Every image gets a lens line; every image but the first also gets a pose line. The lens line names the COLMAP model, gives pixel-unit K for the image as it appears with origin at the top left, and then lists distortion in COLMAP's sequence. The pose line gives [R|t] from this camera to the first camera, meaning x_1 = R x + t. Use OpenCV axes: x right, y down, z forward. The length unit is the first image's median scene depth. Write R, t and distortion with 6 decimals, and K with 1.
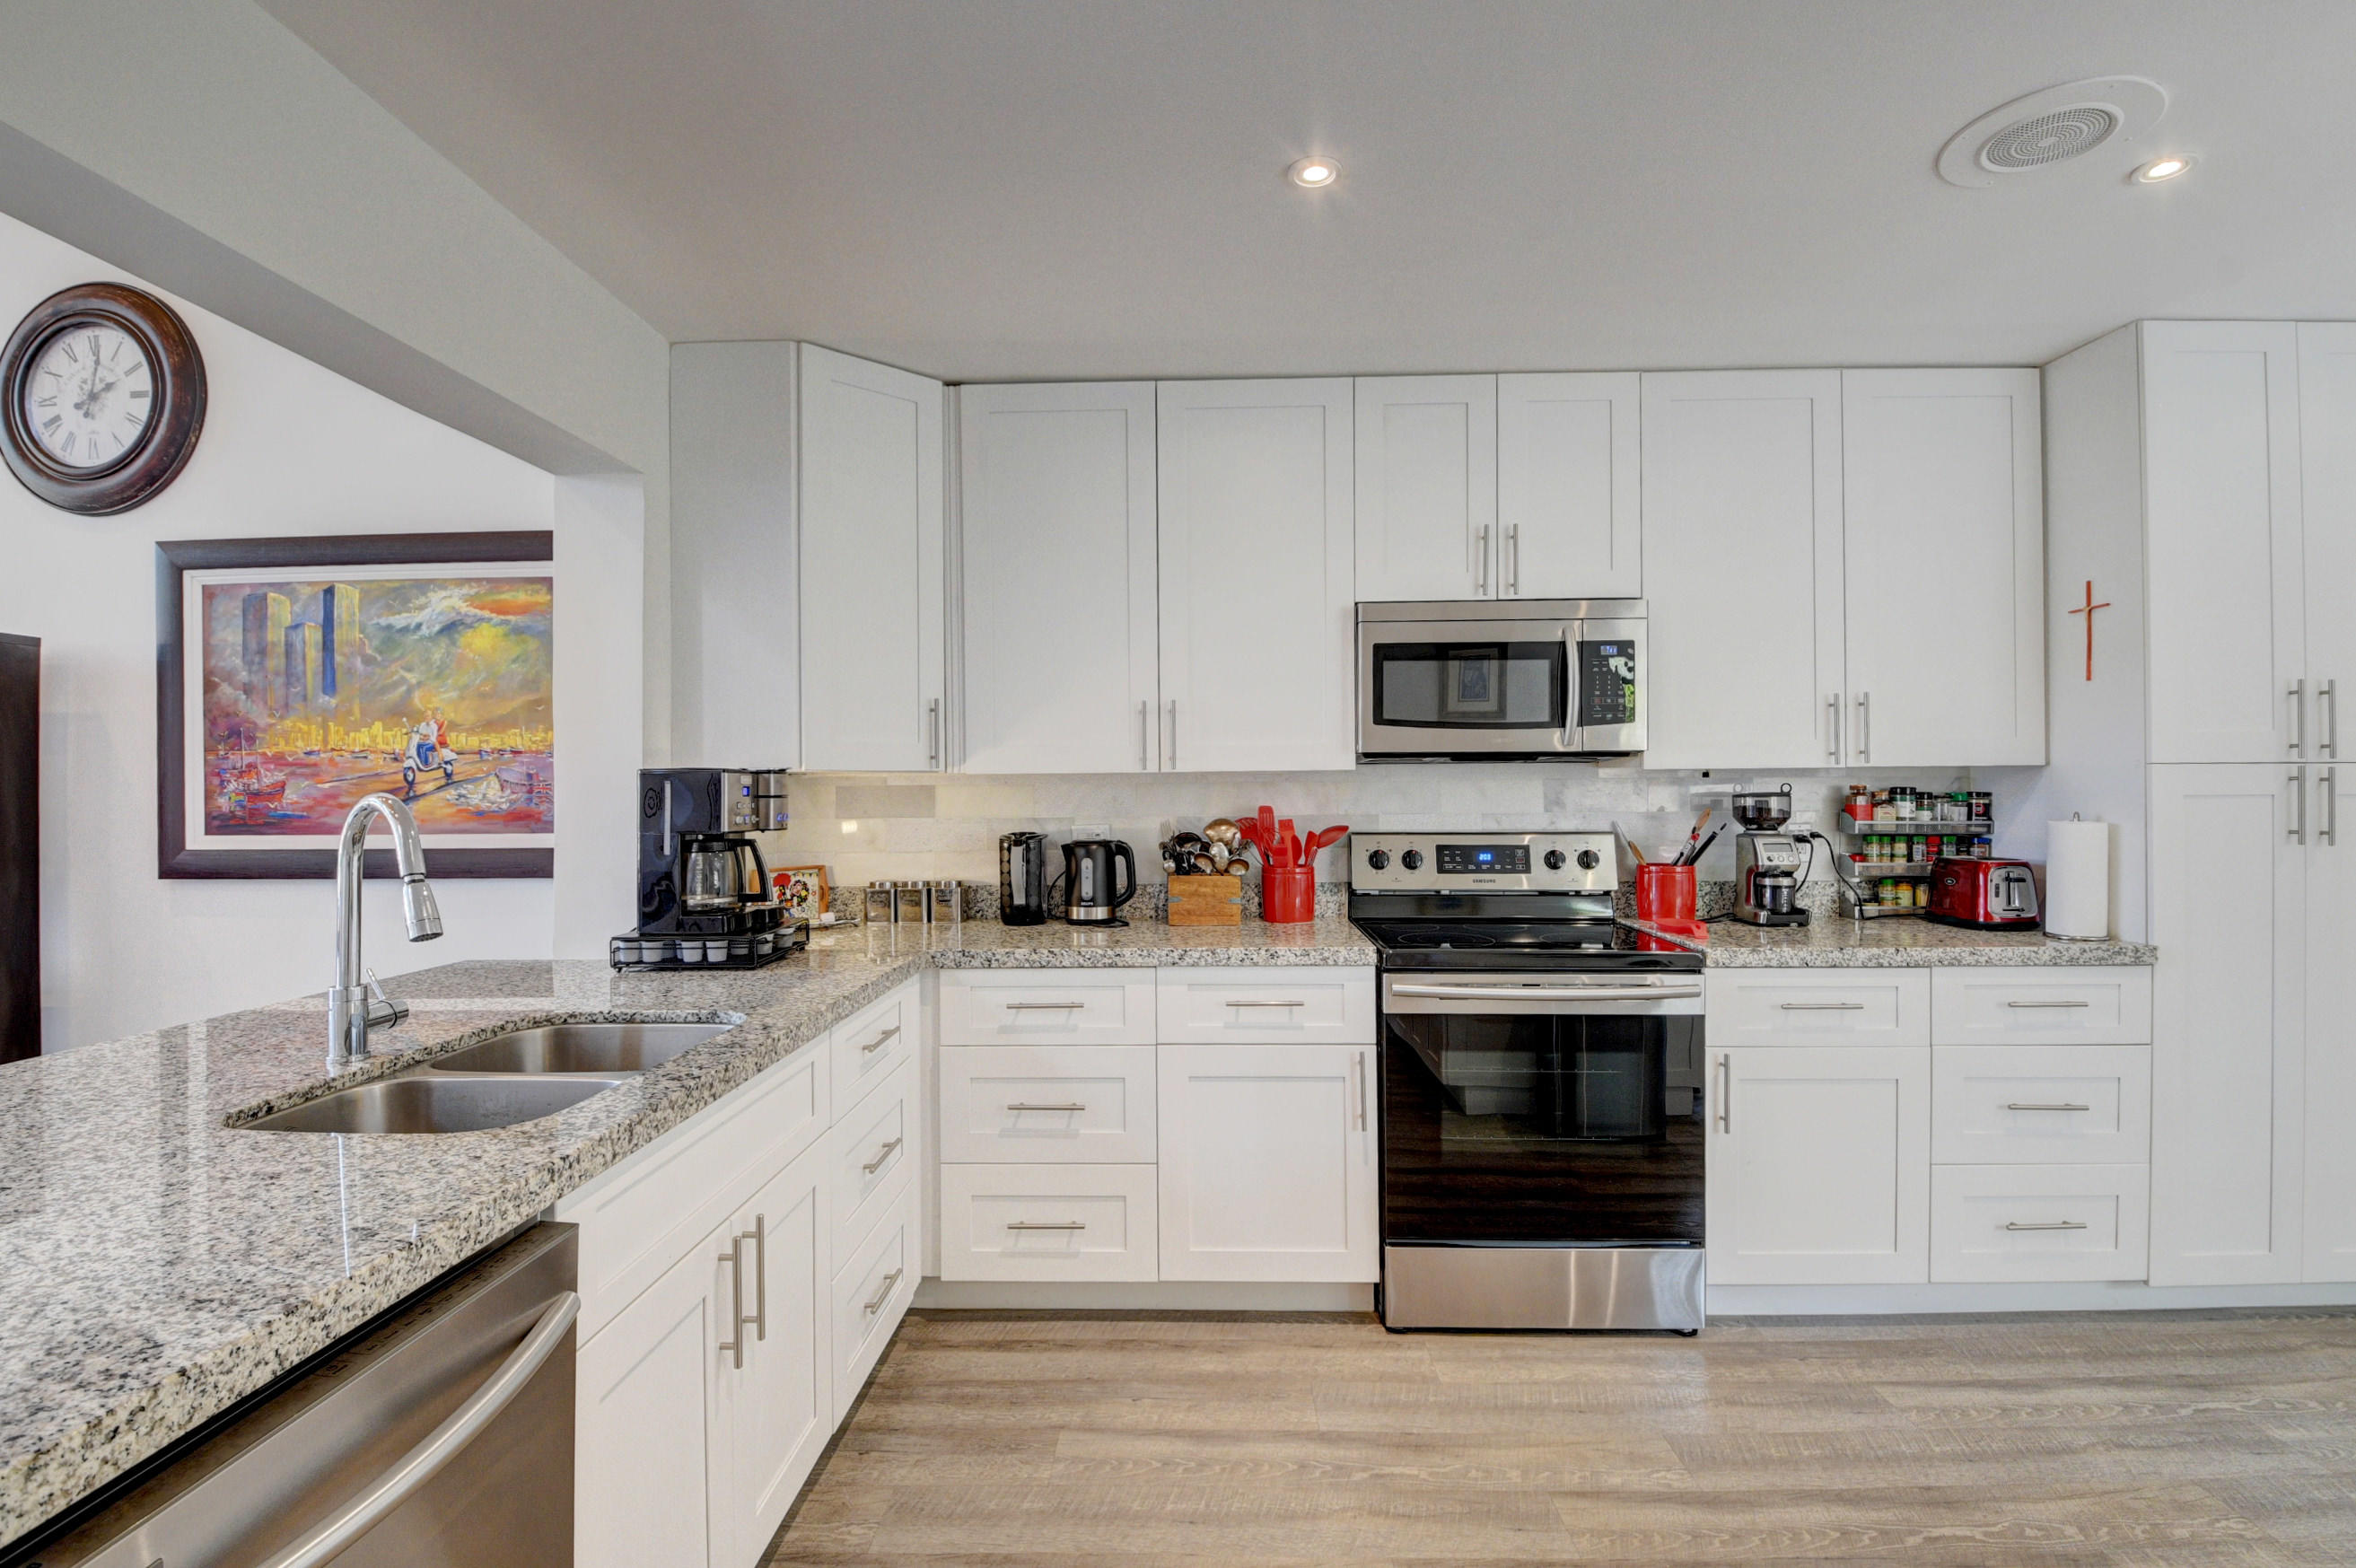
lens RADIAL K [[1037.2, 0, 1180.2], [0, 1037.2, 793.4], [0, 0, 1]] dist [-0.002859, -0.013872]
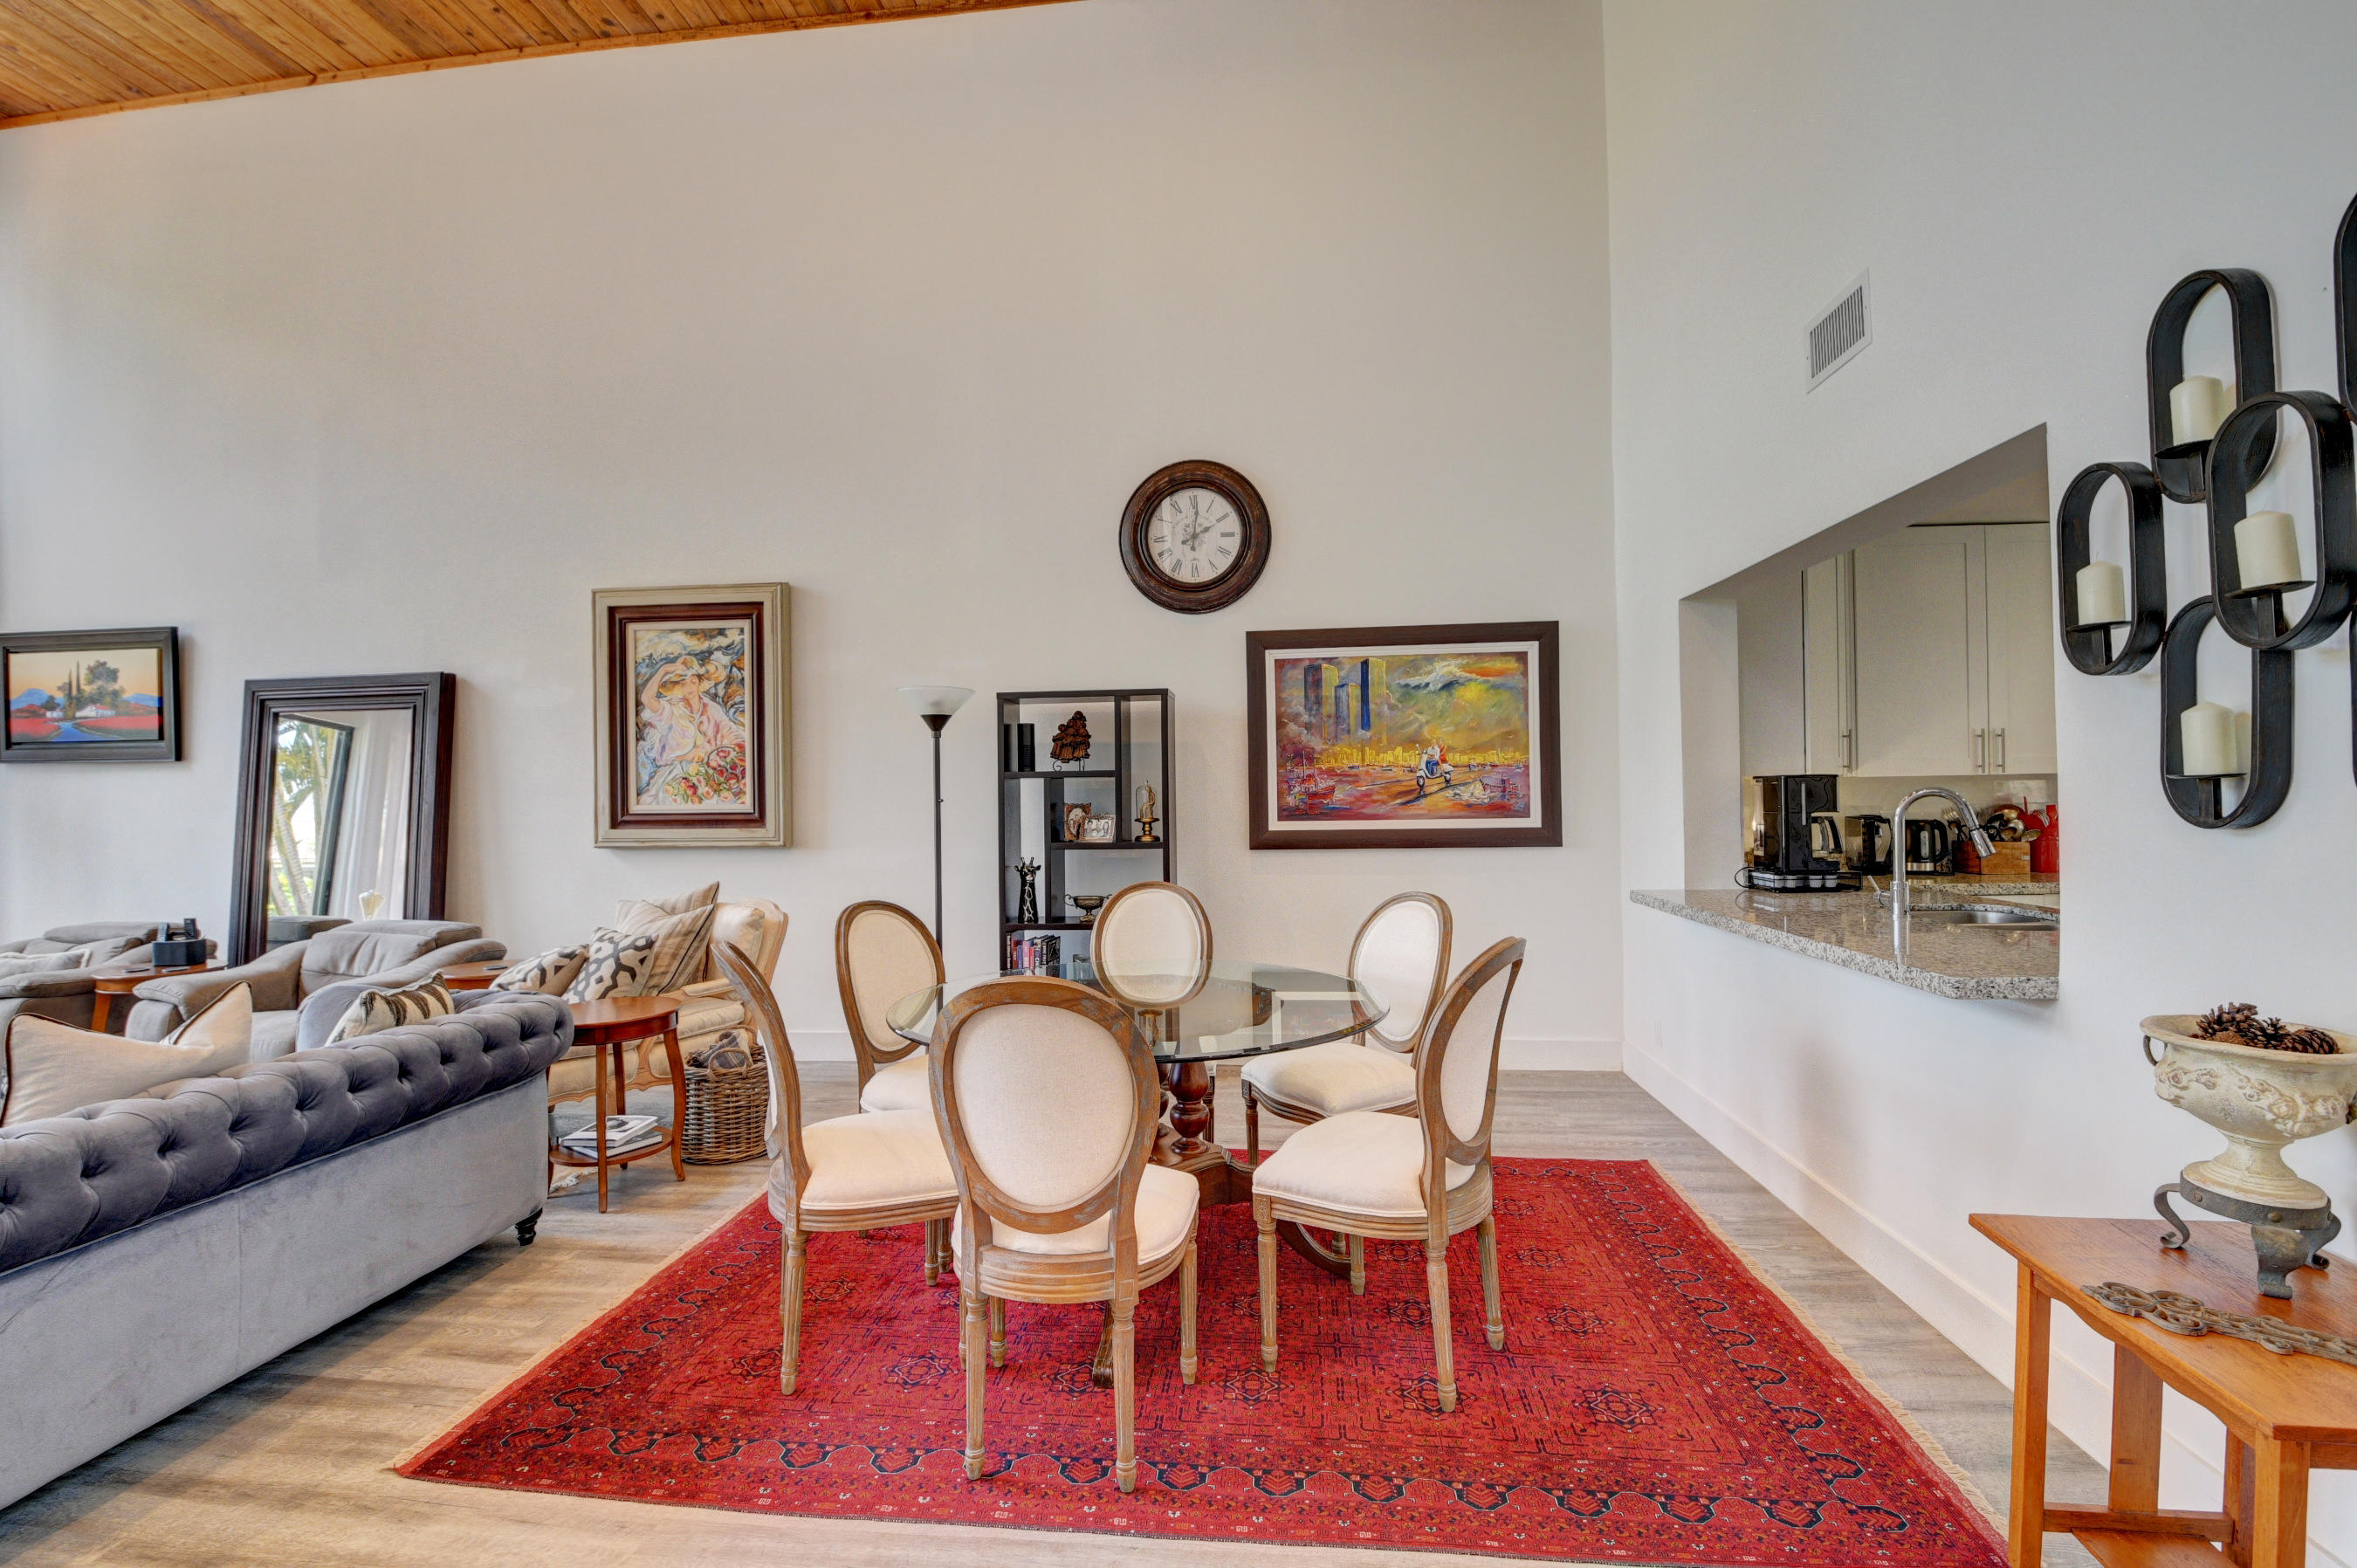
lens RADIAL K [[1037.7, 0, 1179.5], [0, 1037.7, 783.2], [0, 0, 1]] dist [-0.002859, -0.013872]
pose [[0.997637, -0.010509, -0.067900, -1.097040], [0.010080, 0.999927, -0.006660, -0.008840], [0.067965, 0.005960, 0.997670, -0.624273]]
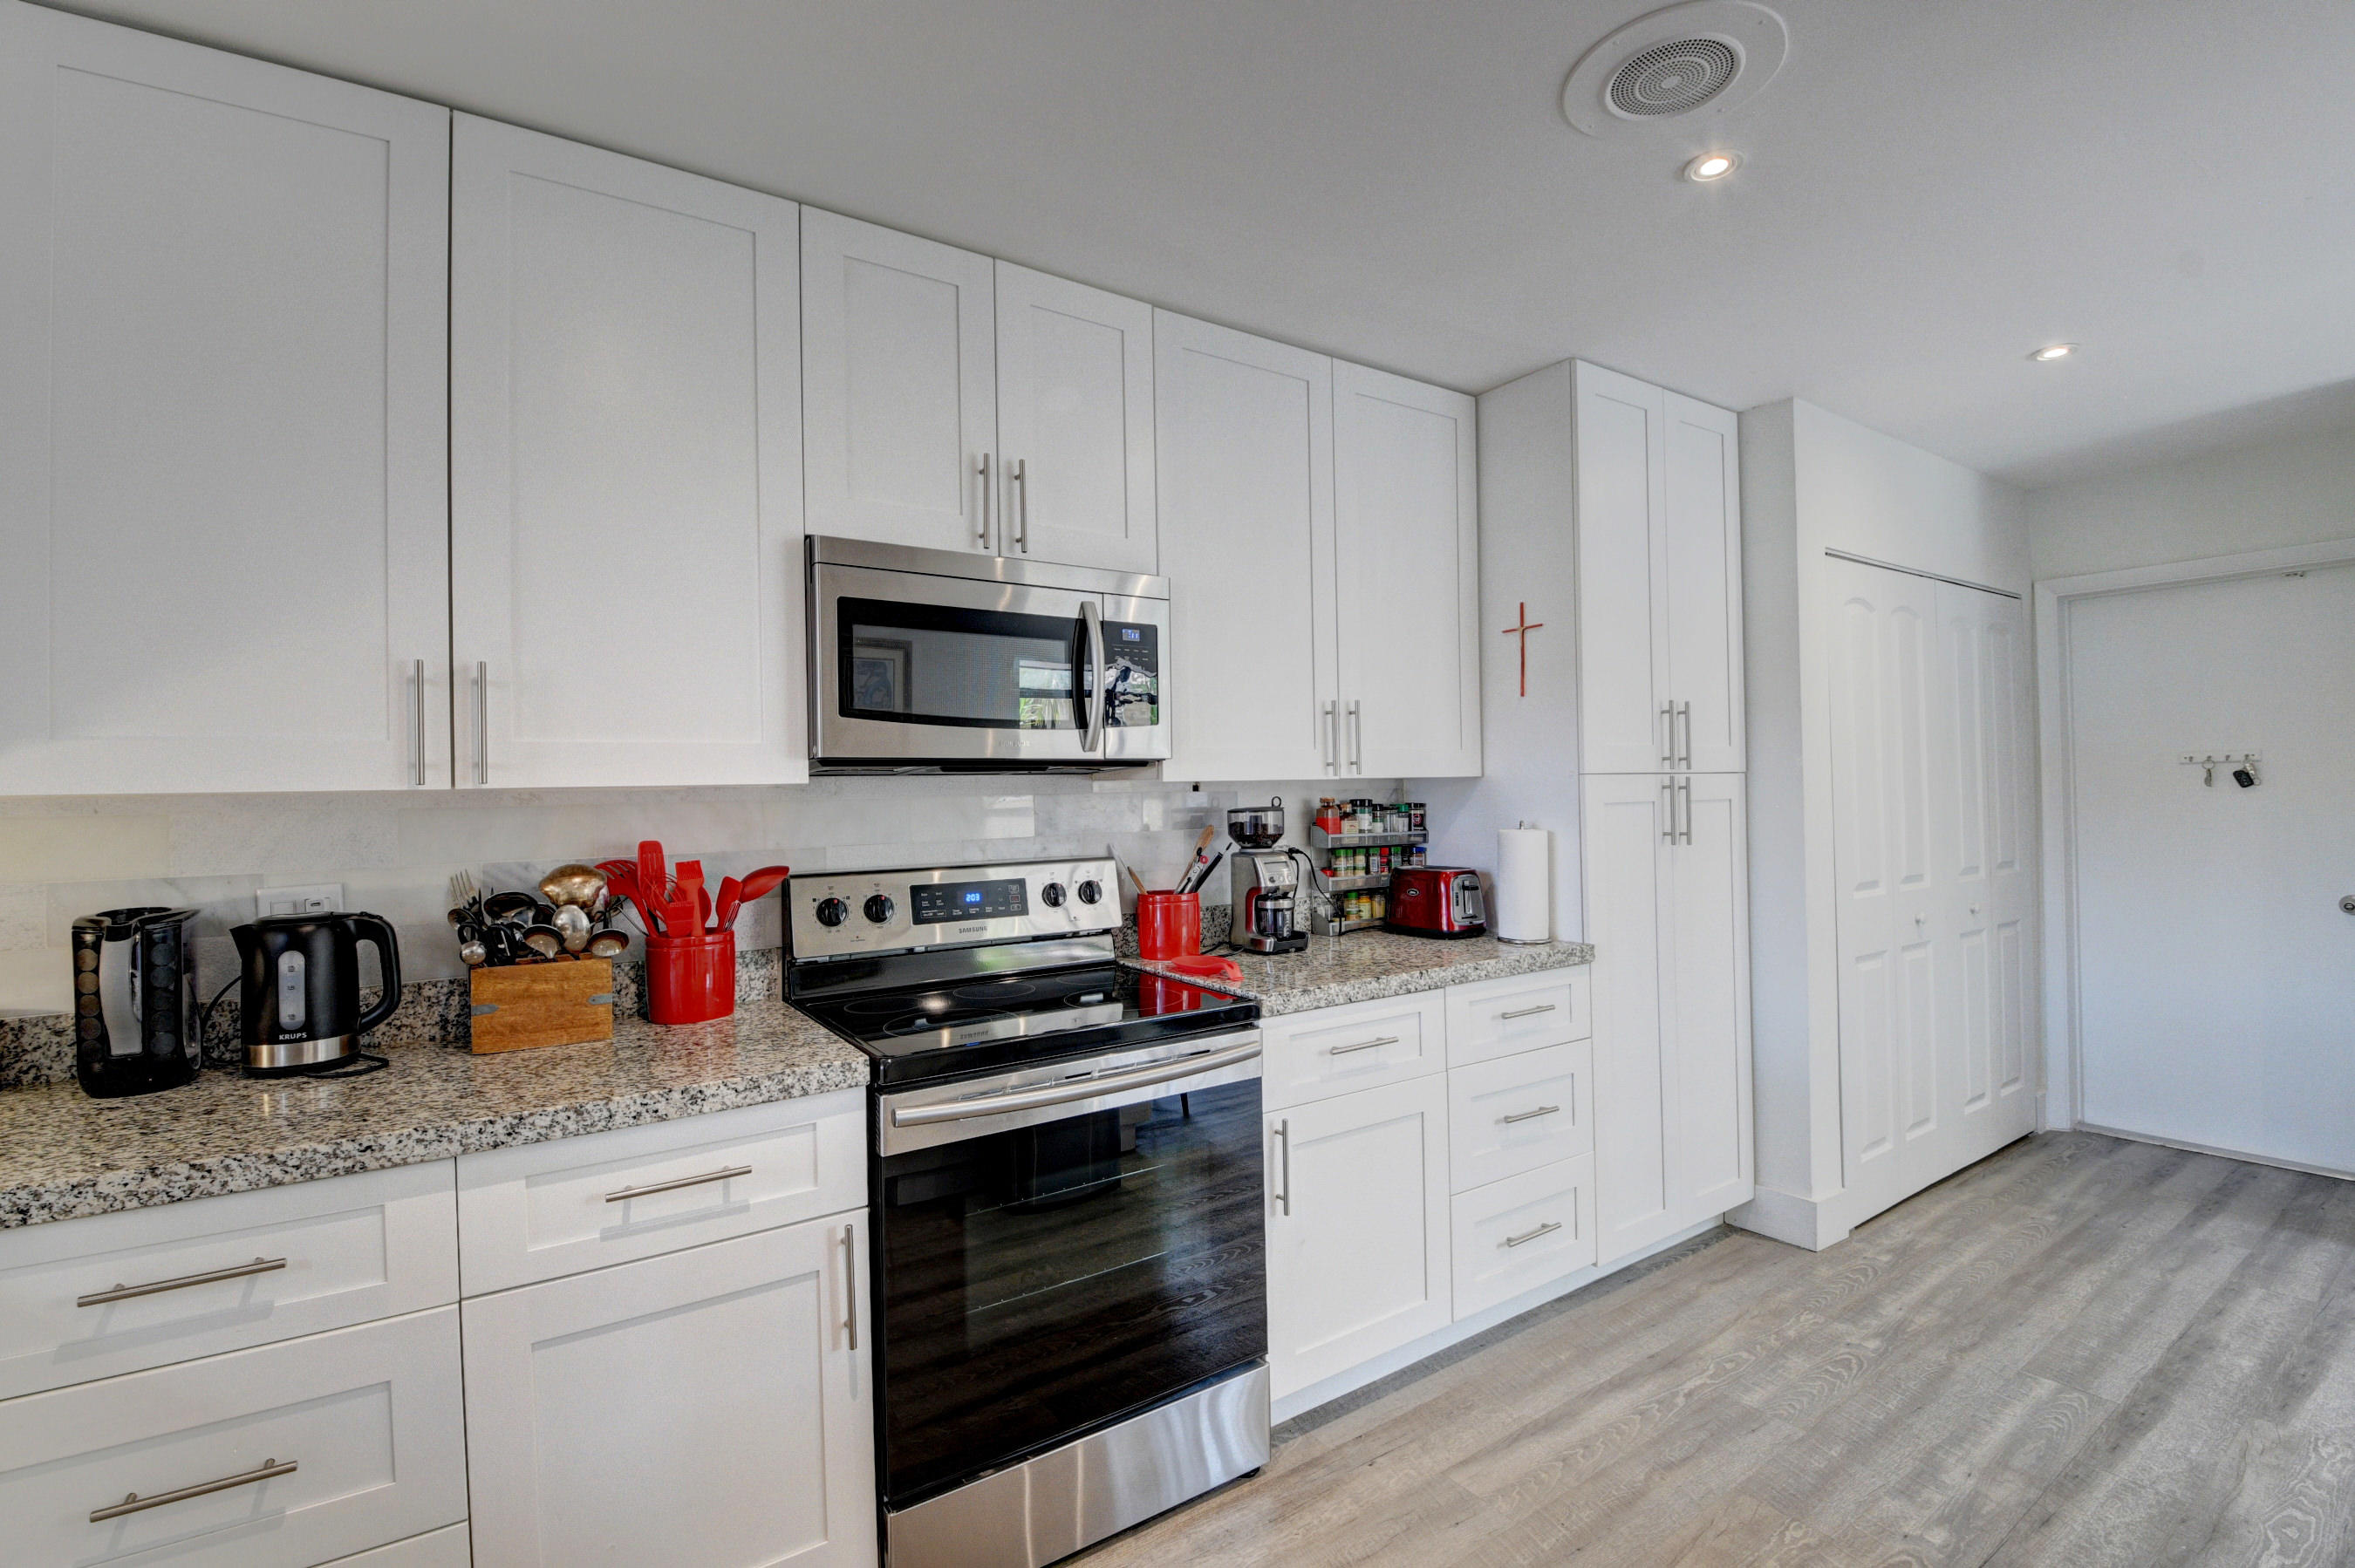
lens RADIAL K [[1036.7, 0, 1174.6], [0, 1036.7, 785.3], [0, 0, 1]] dist [-0.002859, -0.013872]
pose [[0.817275, -0.004751, 0.576228, -0.021208], [0.018547, 0.999665, -0.018063, -0.004619], [-0.575949, 0.025450, 0.817089, 0.292005]]
